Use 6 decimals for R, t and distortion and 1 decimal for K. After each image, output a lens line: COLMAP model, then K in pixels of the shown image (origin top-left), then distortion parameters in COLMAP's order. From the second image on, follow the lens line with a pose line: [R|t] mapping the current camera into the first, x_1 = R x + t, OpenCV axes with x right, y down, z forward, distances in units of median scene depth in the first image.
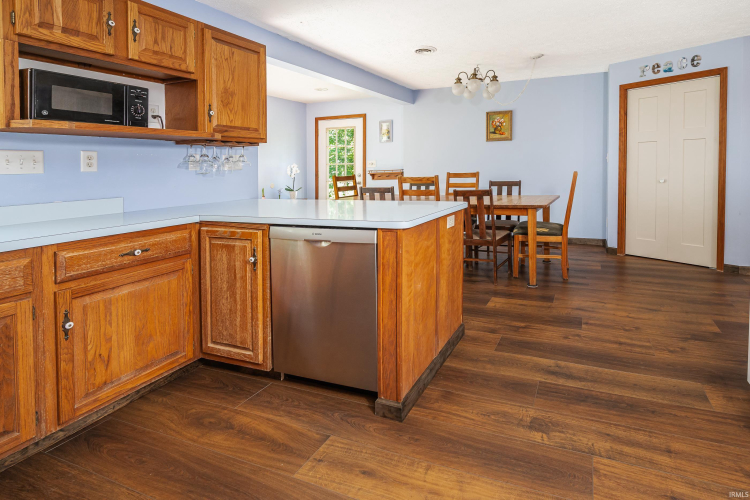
lens RADIAL K [[364.0, 0, 486.3], [0, 364.0, 173.4], [0, 0, 1]] dist [-0.001449, 0.000009]
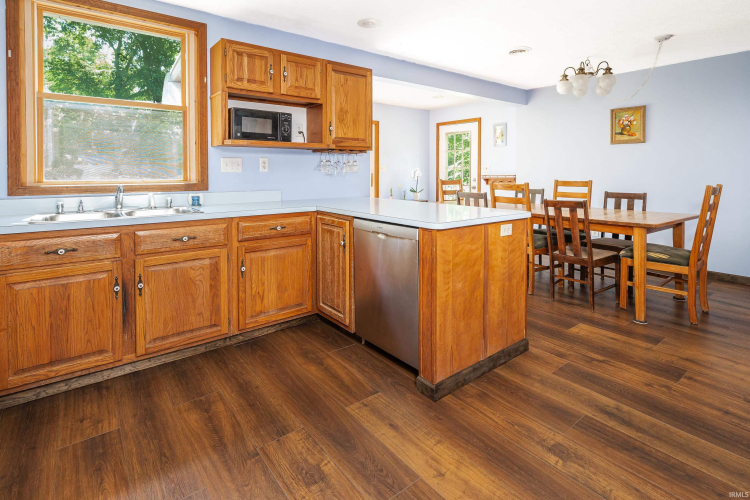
lens RADIAL K [[398.5, 0, 405.5], [0, 398.5, 183.1], [0, 0, 1]] dist [-0.003305, -0.000812]
pose [[0.846763, 0.036875, -0.530691, 0.248518], [-0.030602, 0.999319, 0.020608, -0.009615], [0.531089, -0.001210, 0.847315, -0.066317]]
